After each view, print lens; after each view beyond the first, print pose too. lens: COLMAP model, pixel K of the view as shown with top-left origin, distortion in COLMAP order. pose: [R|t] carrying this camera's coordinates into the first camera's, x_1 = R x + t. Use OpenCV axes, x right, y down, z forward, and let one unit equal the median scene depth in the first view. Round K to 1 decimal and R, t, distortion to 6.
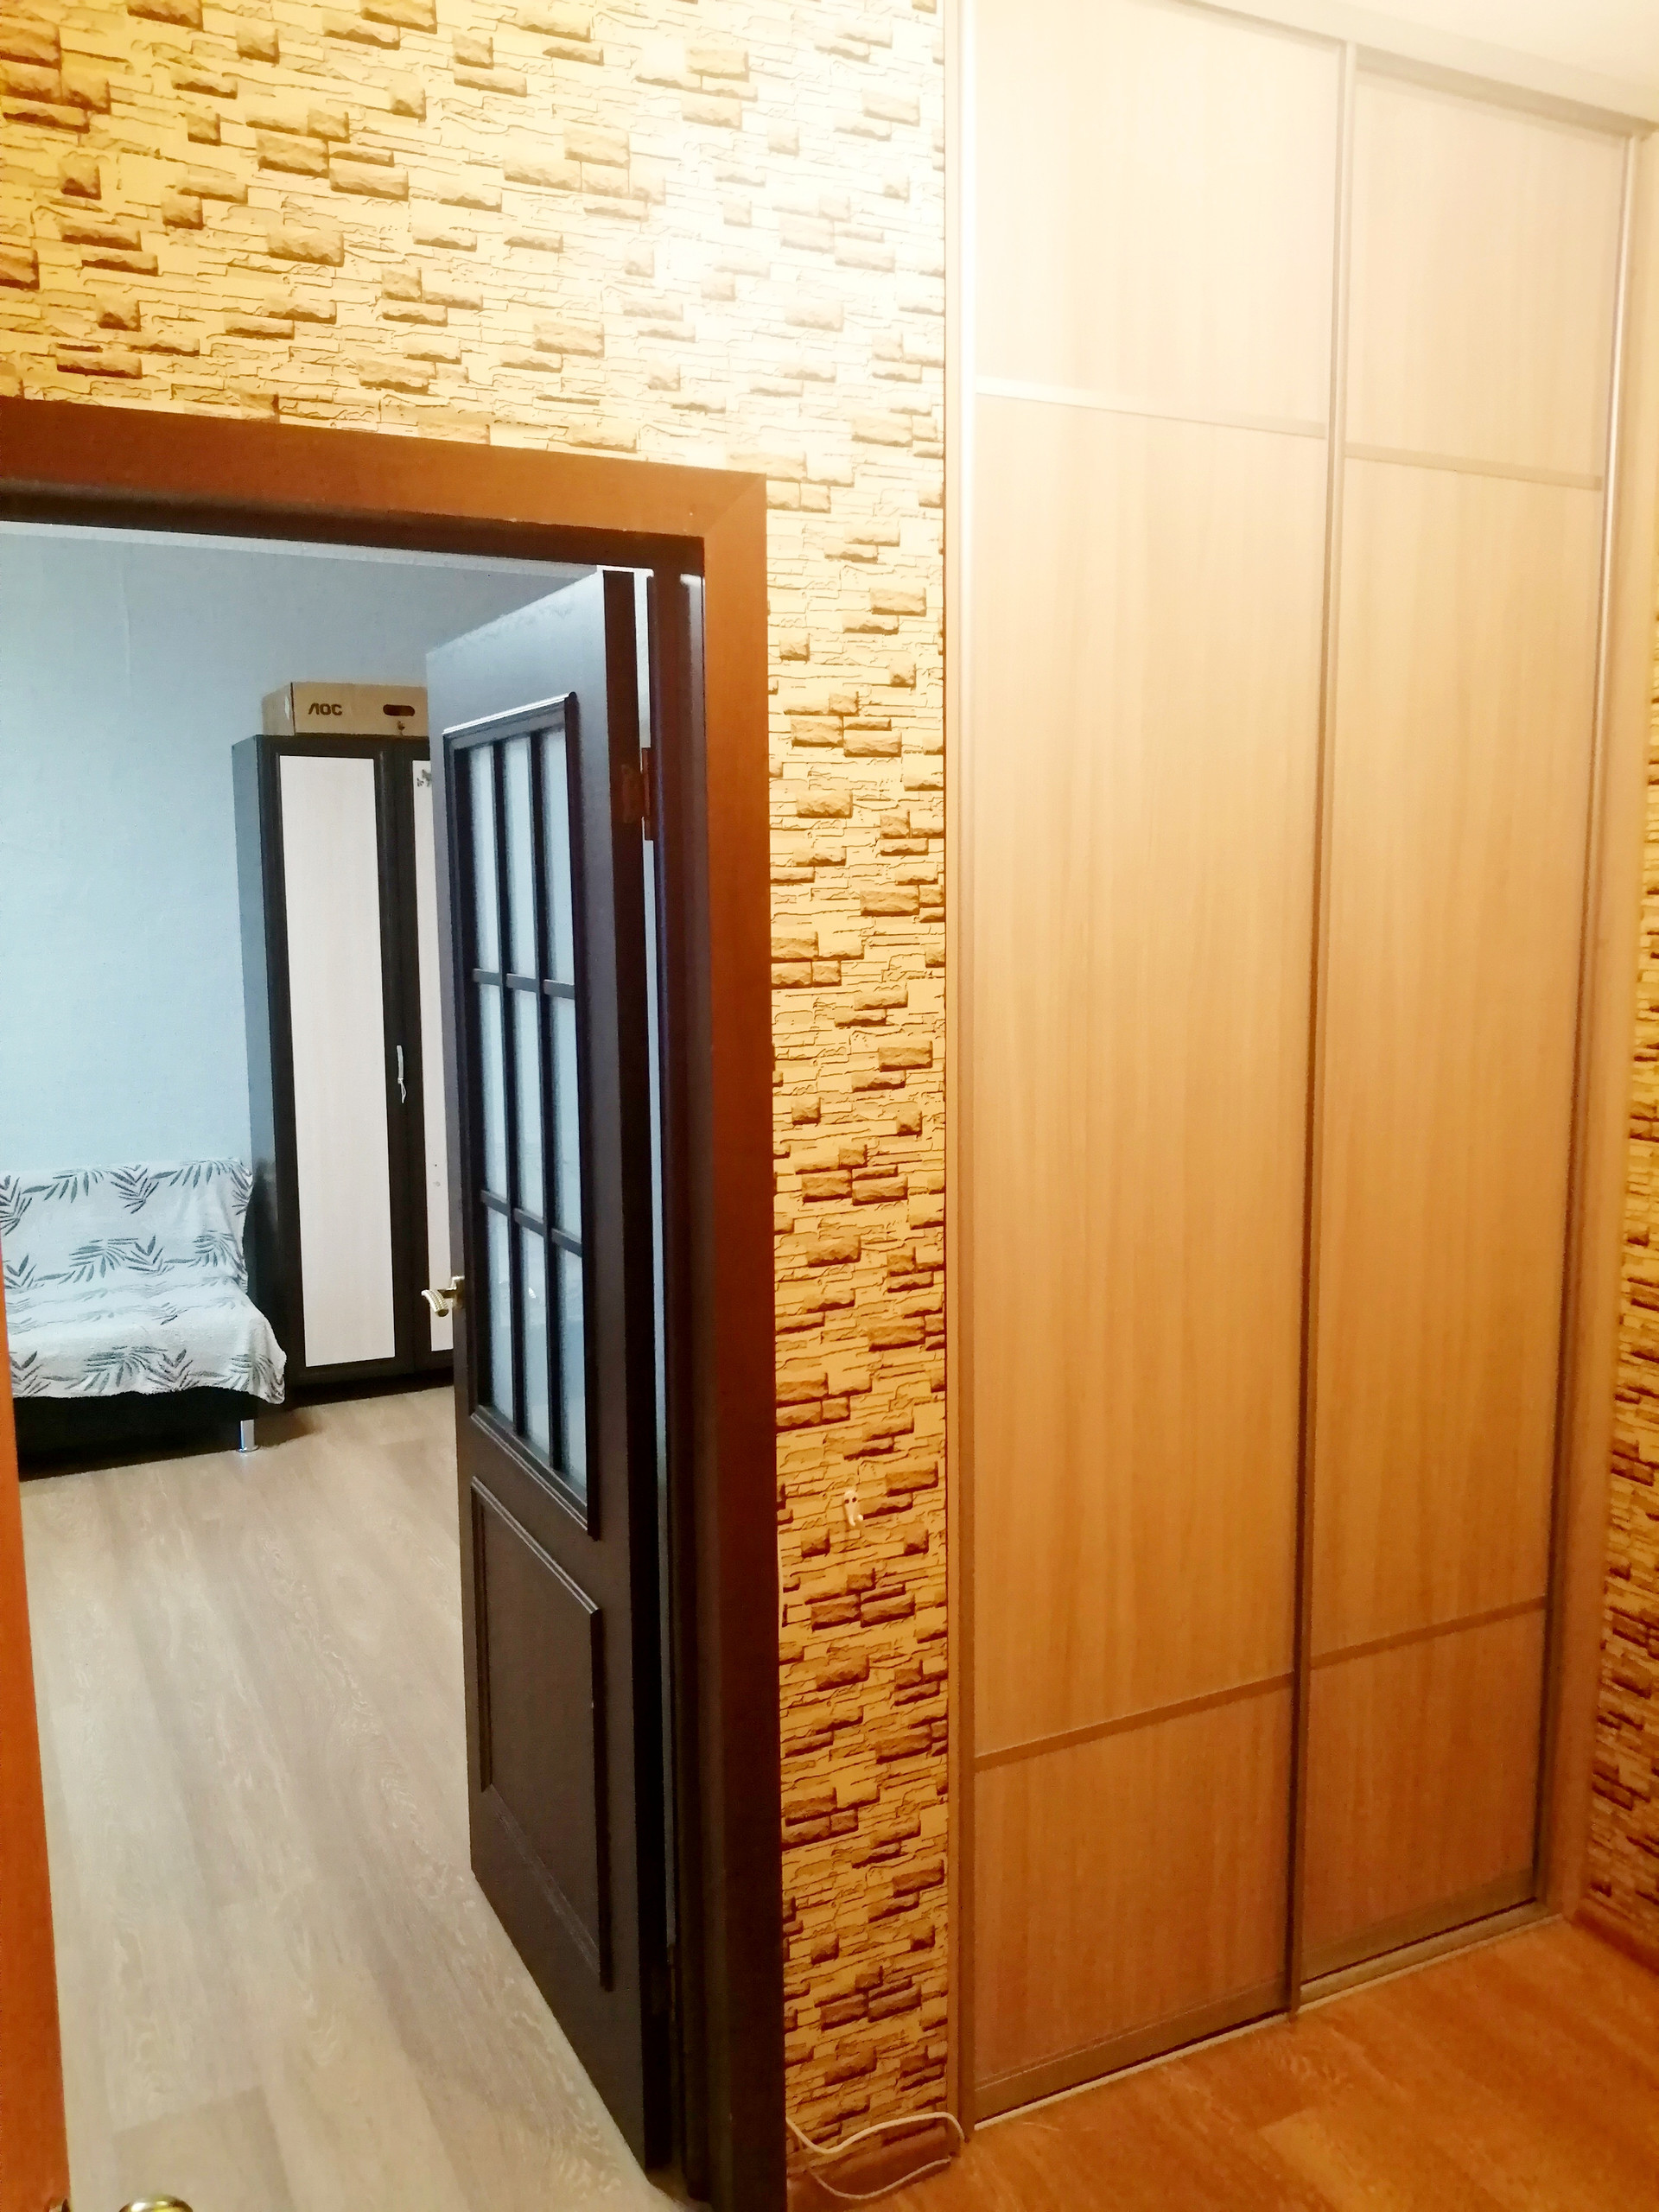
lens RADIAL K [[1731.8, 0, 829.5], [0, 1731.8, 1106.0], [0, 0, 1]] dist [0.073592, -0.165594]
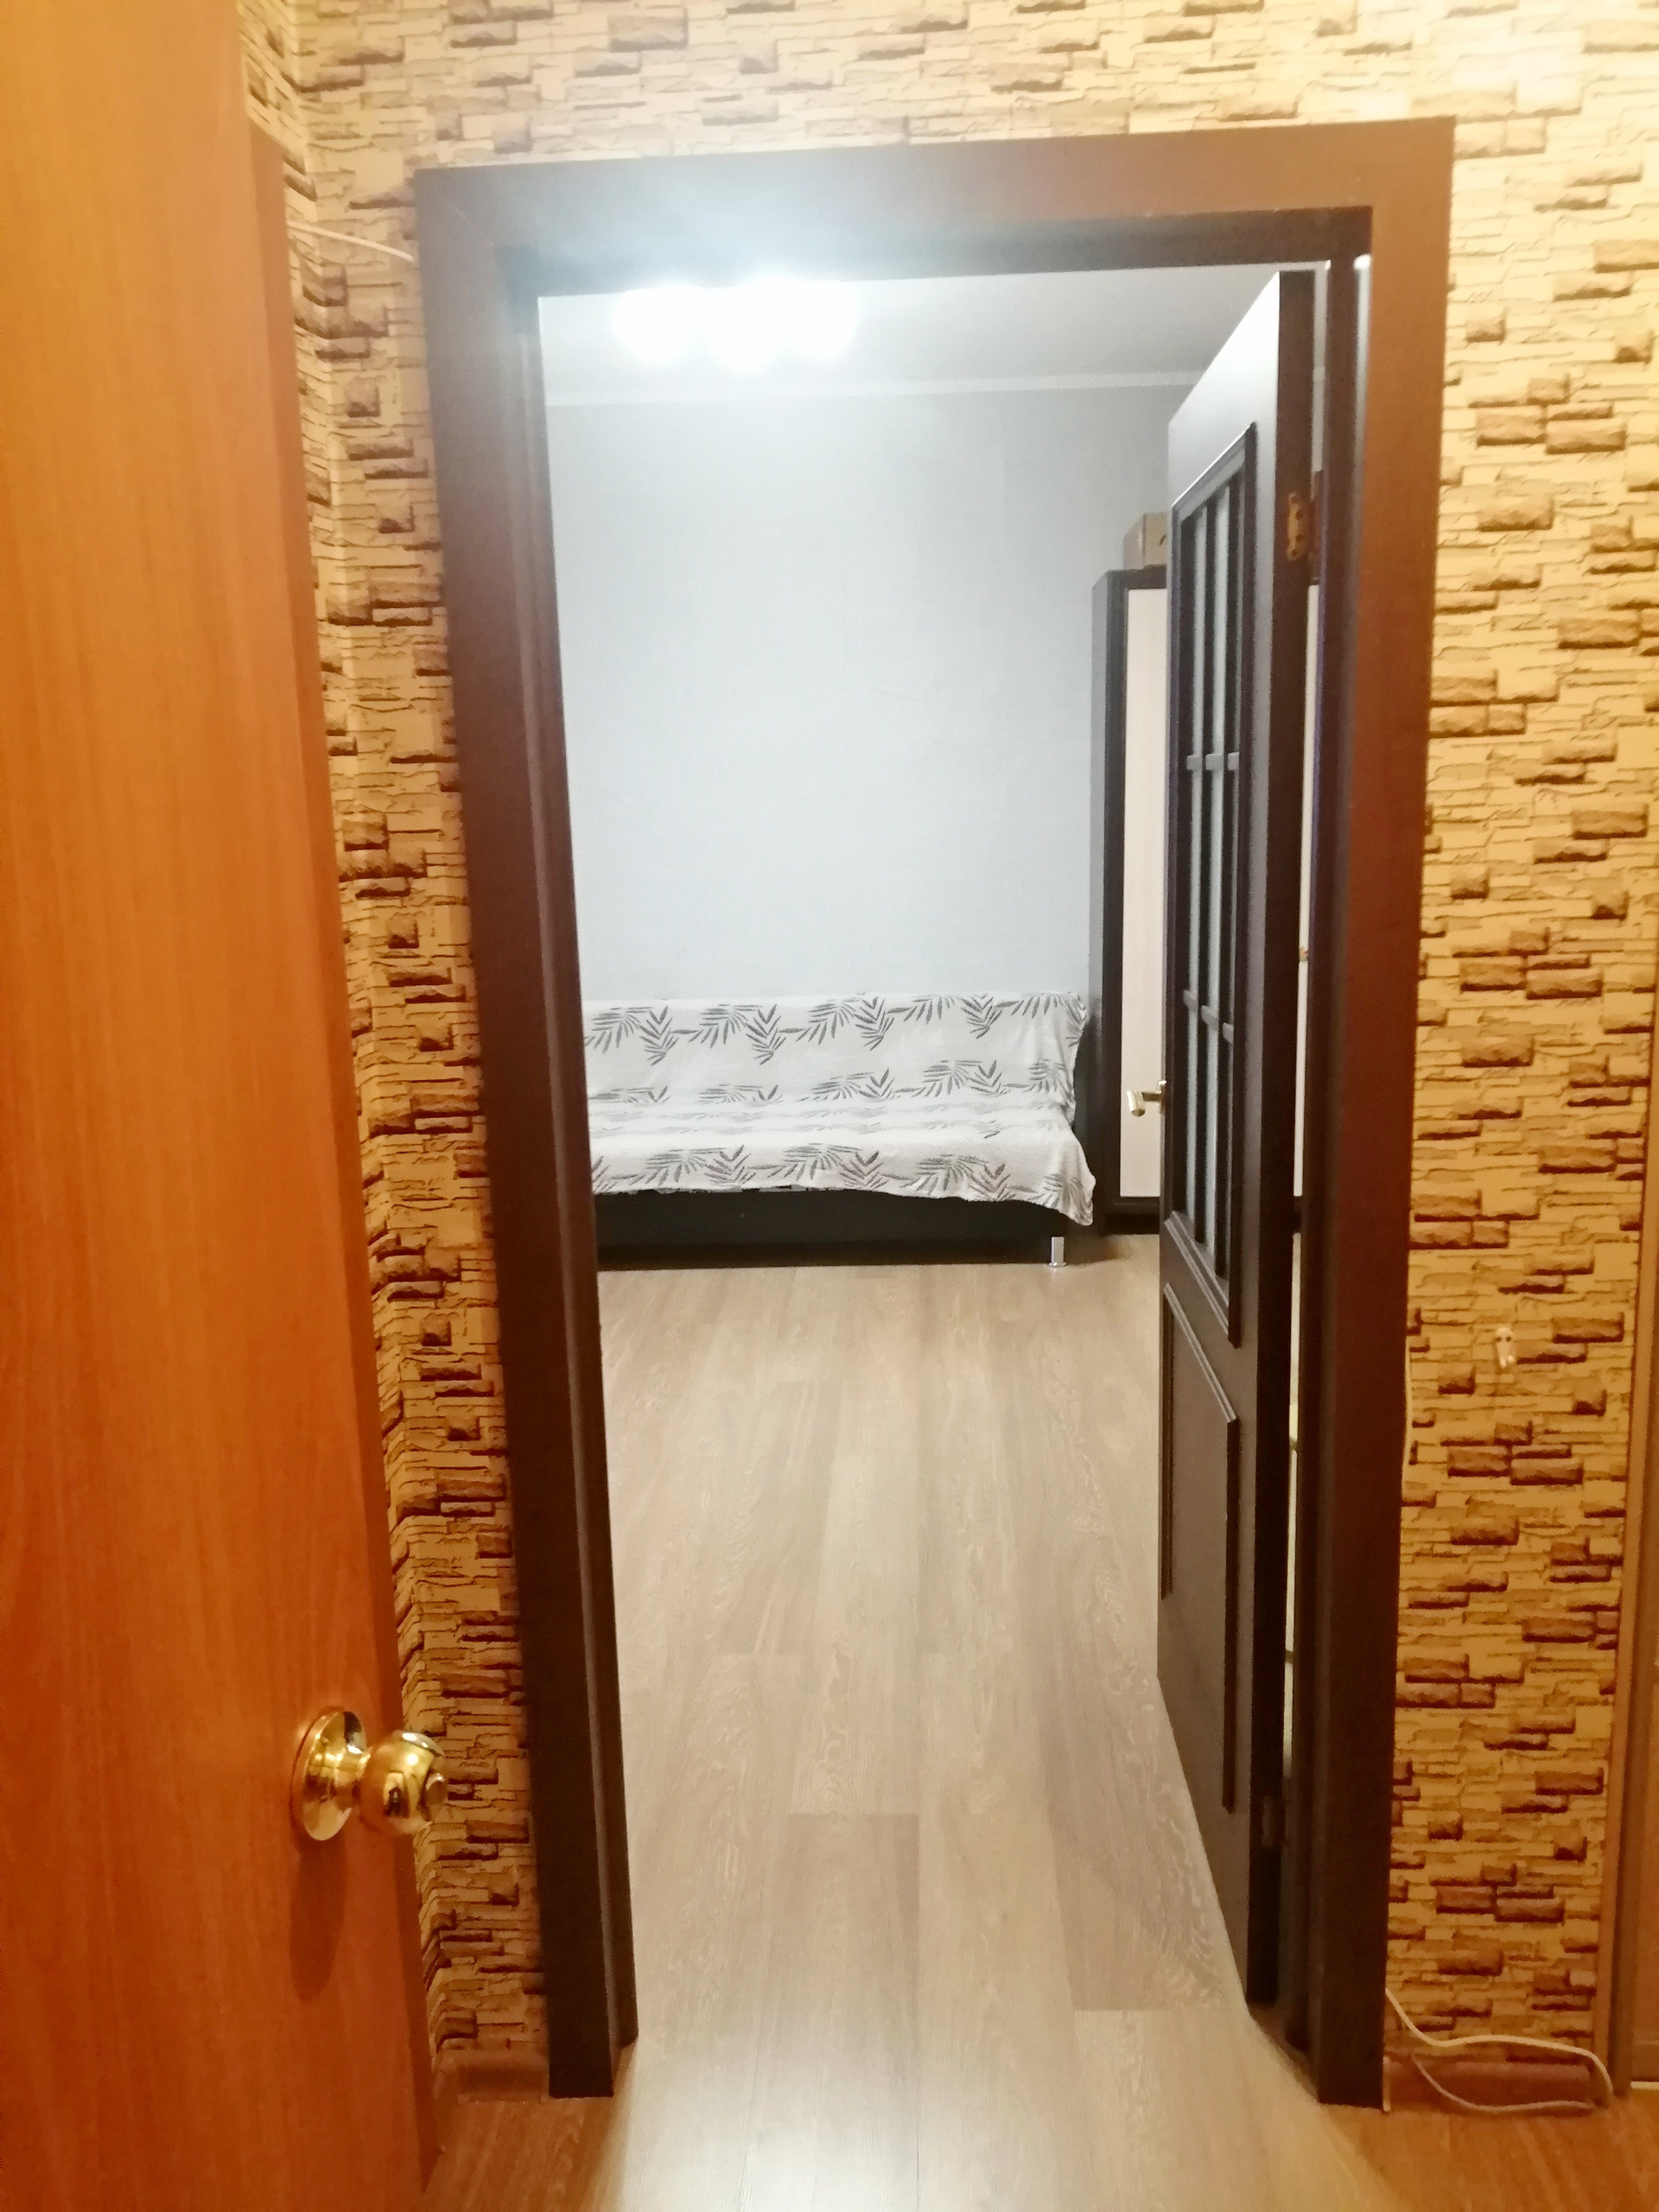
lens RADIAL K [[1722.9, 0, 829.5], [0, 1722.9, 1106.0], [0, 0, 1]] dist [0.087555, -0.143294]
pose [[0.868629, 0.080569, -0.488868, 0.135289], [-0.044799, 0.995420, 0.084453, 0.051528], [0.493433, -0.051457, 0.868260, 0.080014]]
